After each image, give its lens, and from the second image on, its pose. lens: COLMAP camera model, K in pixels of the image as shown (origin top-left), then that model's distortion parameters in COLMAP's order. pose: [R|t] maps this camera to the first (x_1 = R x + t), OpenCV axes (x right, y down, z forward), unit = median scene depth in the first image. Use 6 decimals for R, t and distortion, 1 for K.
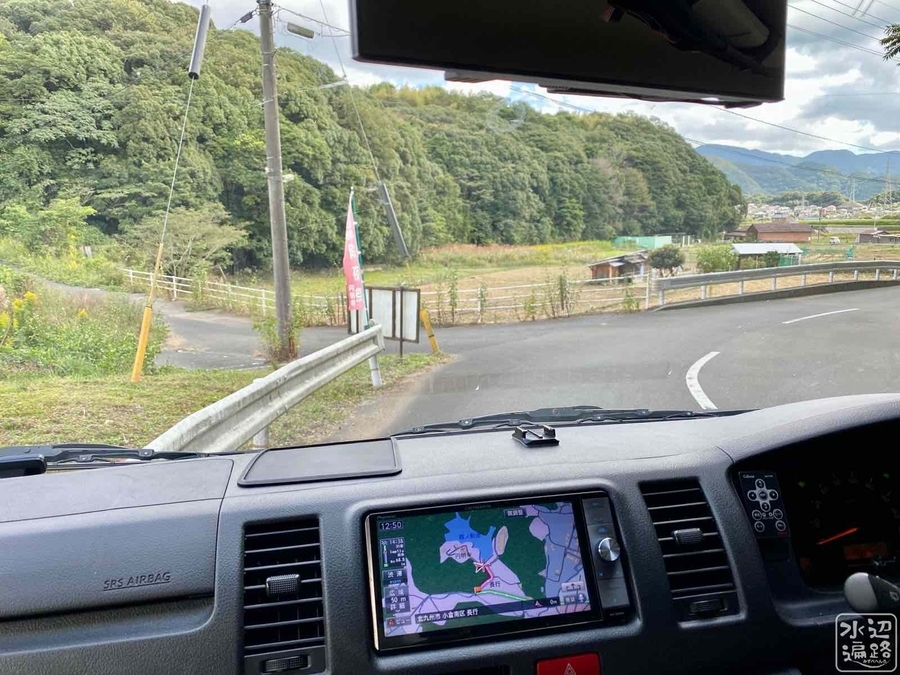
lens RADIAL K [[723.6, 0, 446.2], [0, 723.6, 341.2], [0, 0, 1]] dist [-0.004688, -0.005415]
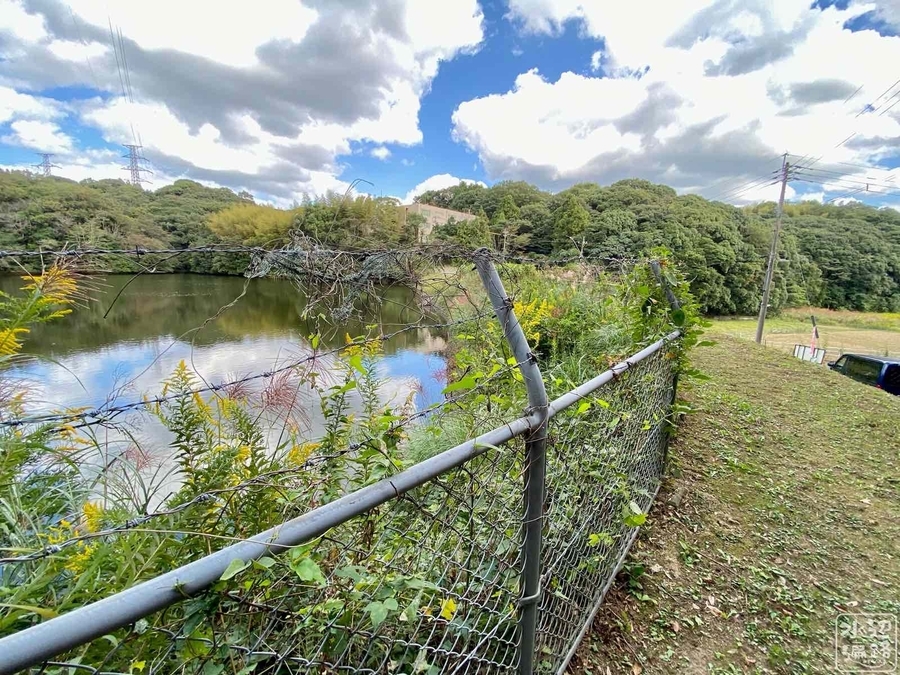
lens RADIAL K [[369.4, 0, 450.0], [0, 369.4, 337.5], [0, 0, 1]] dist [0.000929, -0.012721]
pose [[0.723907, 0.148490, -0.673728, -0.010556], [-0.150107, 0.987068, 0.056264, 0.003051], [0.673370, 0.060401, 0.736834, -0.100337]]
